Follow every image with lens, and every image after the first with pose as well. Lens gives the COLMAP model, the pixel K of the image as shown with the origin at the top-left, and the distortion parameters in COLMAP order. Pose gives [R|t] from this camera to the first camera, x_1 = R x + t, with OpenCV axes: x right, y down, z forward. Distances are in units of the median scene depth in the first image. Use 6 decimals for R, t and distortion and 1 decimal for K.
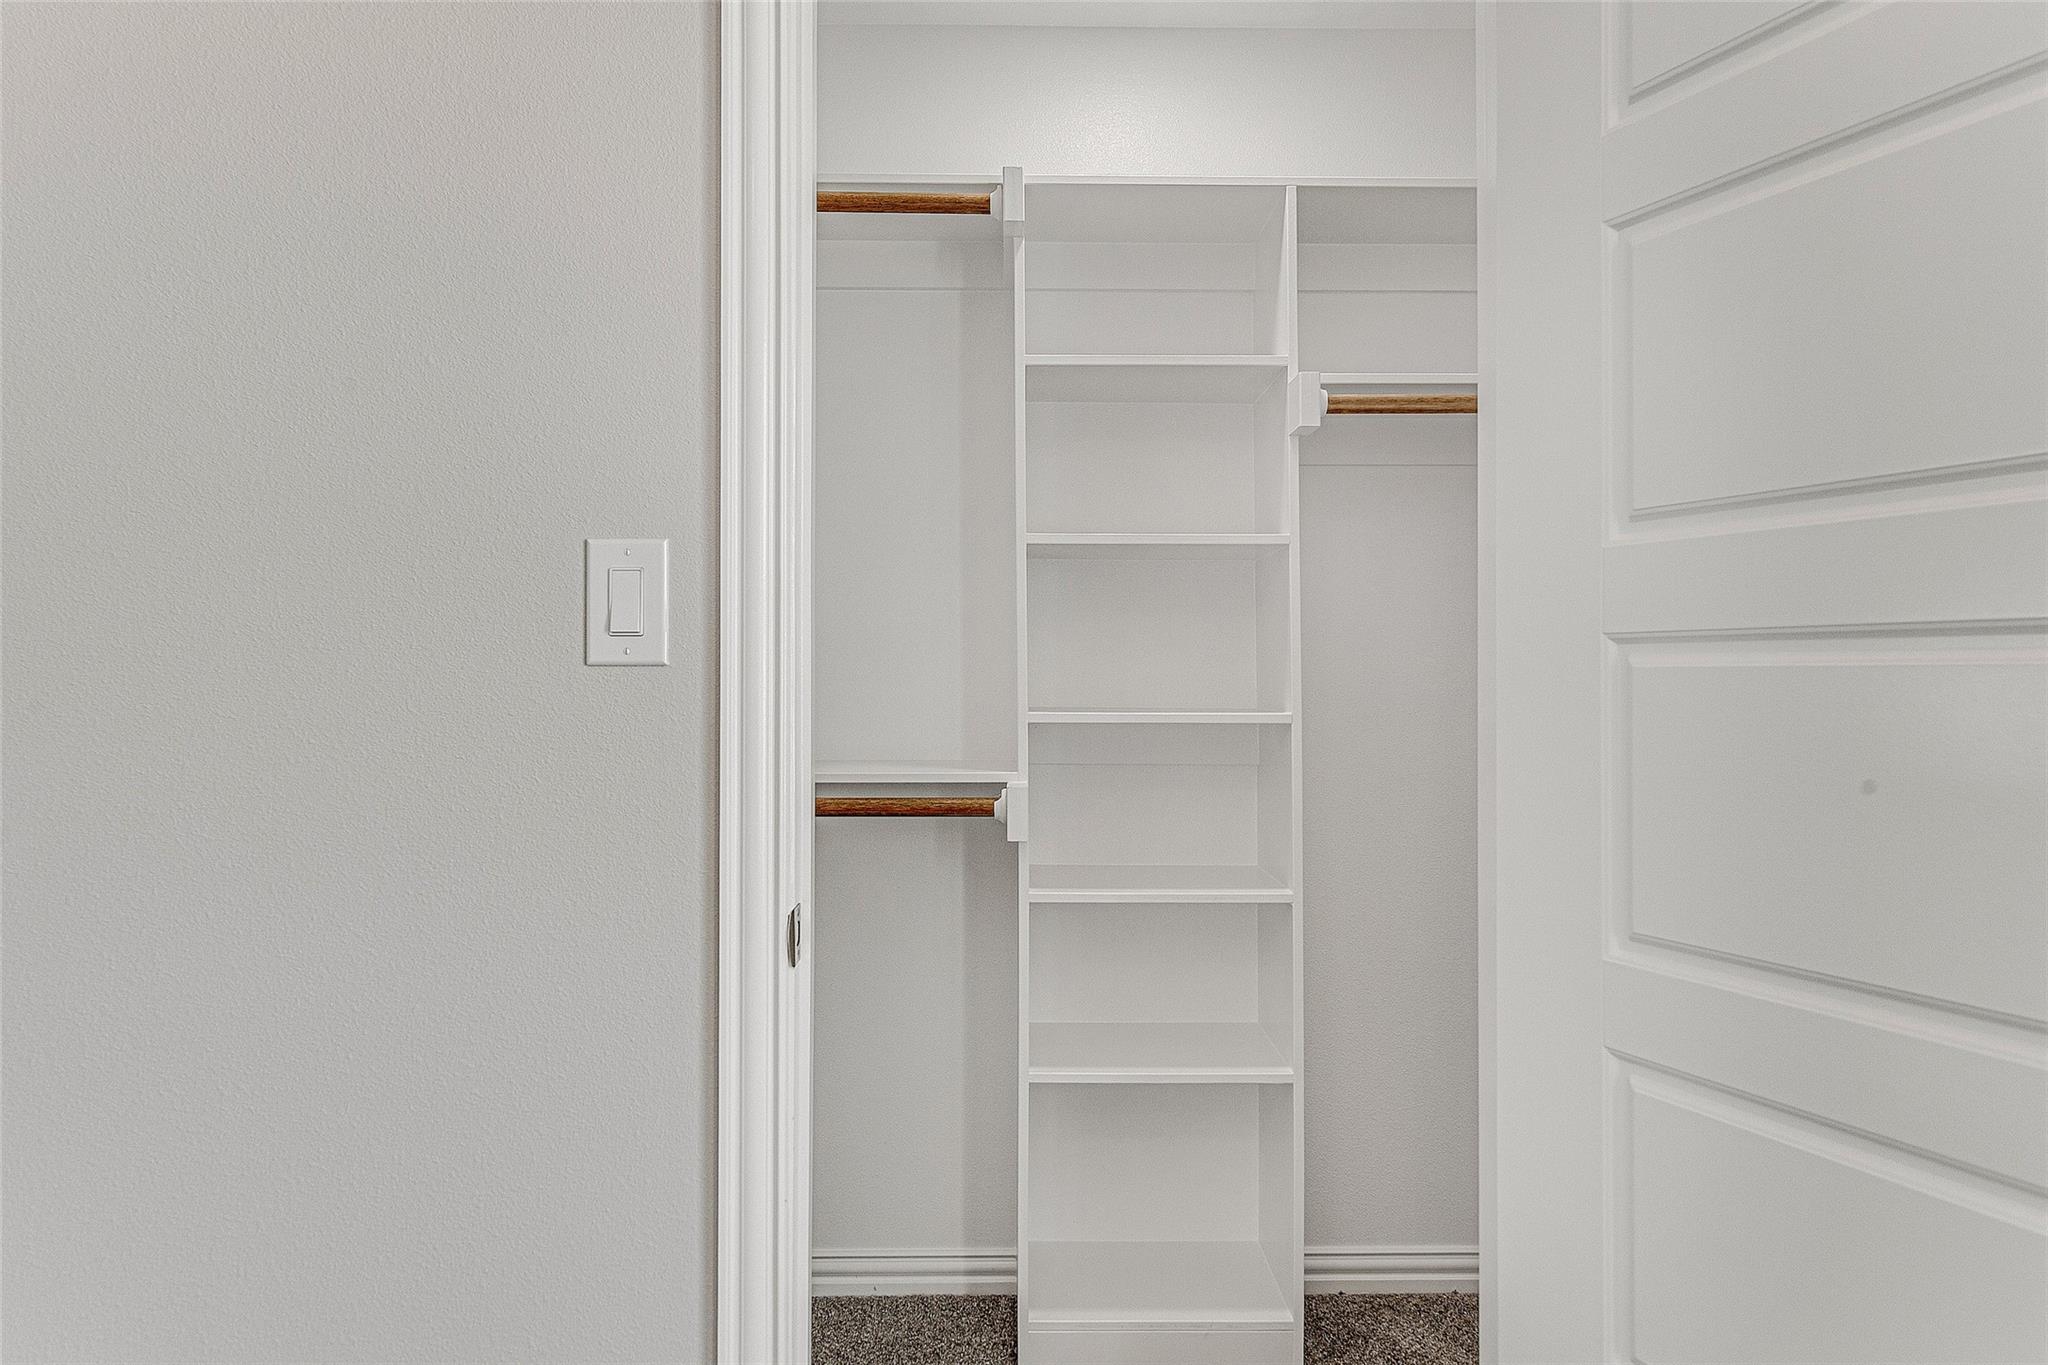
lens RADIAL K [[947.4, 0, 1021.2], [0, 947.4, 665.5], [0, 0, 1]] dist [-0.008765, 0.000401]
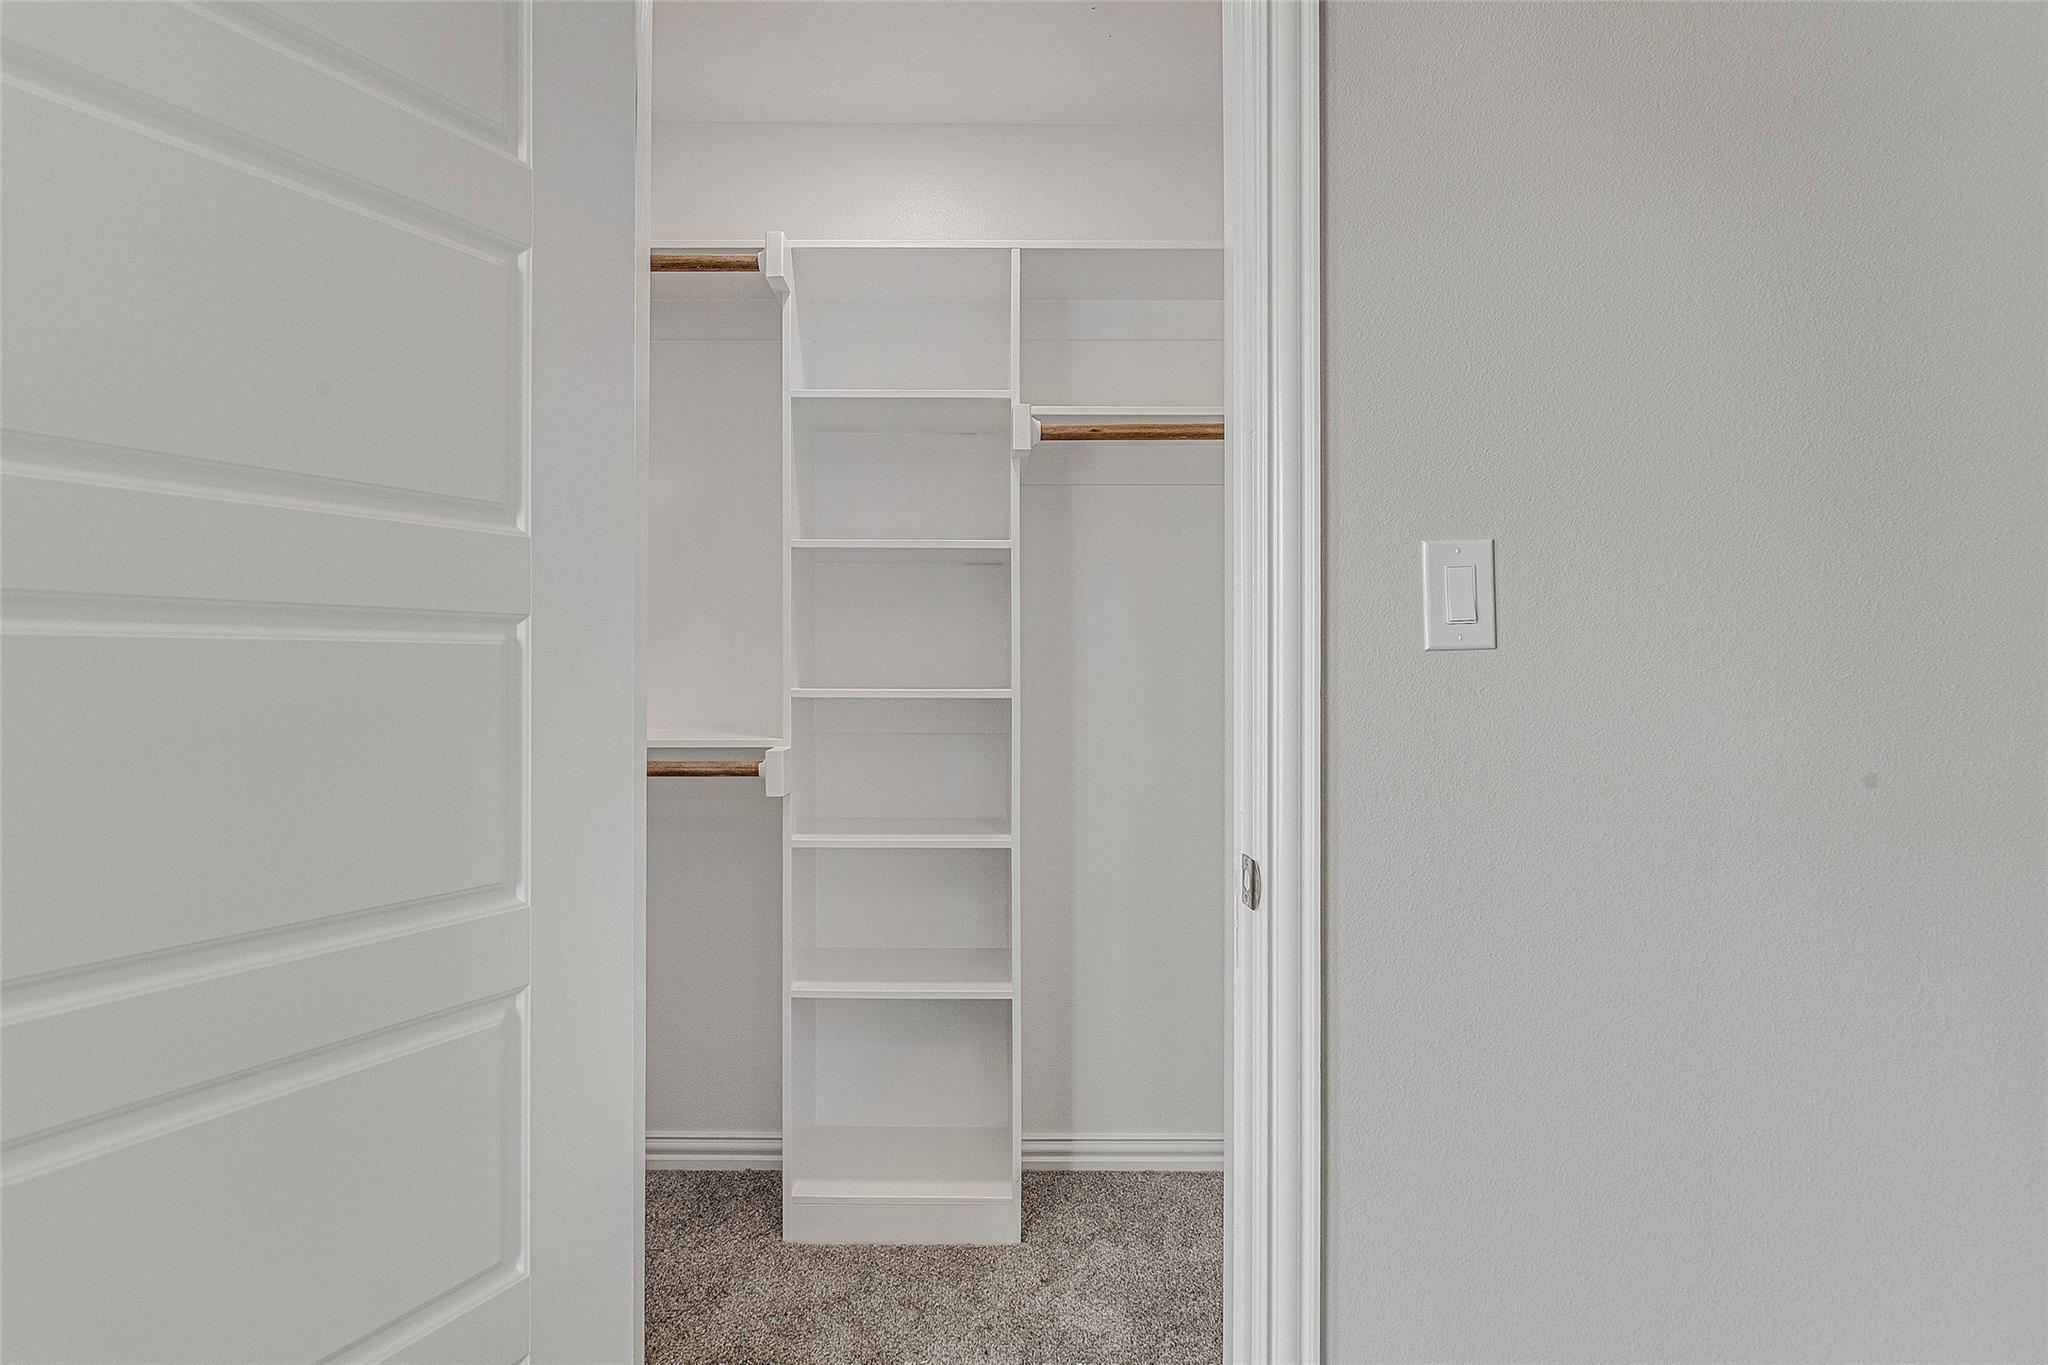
lens RADIAL K [[788.0, 0, 1024.0], [0, 788.0, 665.0], [0, 0, 1]] dist [-0.010575, -0.000037]
pose [[0.999971, 0.001696, -0.007448, 0.308256], [-0.001584, 0.999887, 0.014941, 0.002361], [0.007472, -0.014929, 0.999861, 0.005562]]
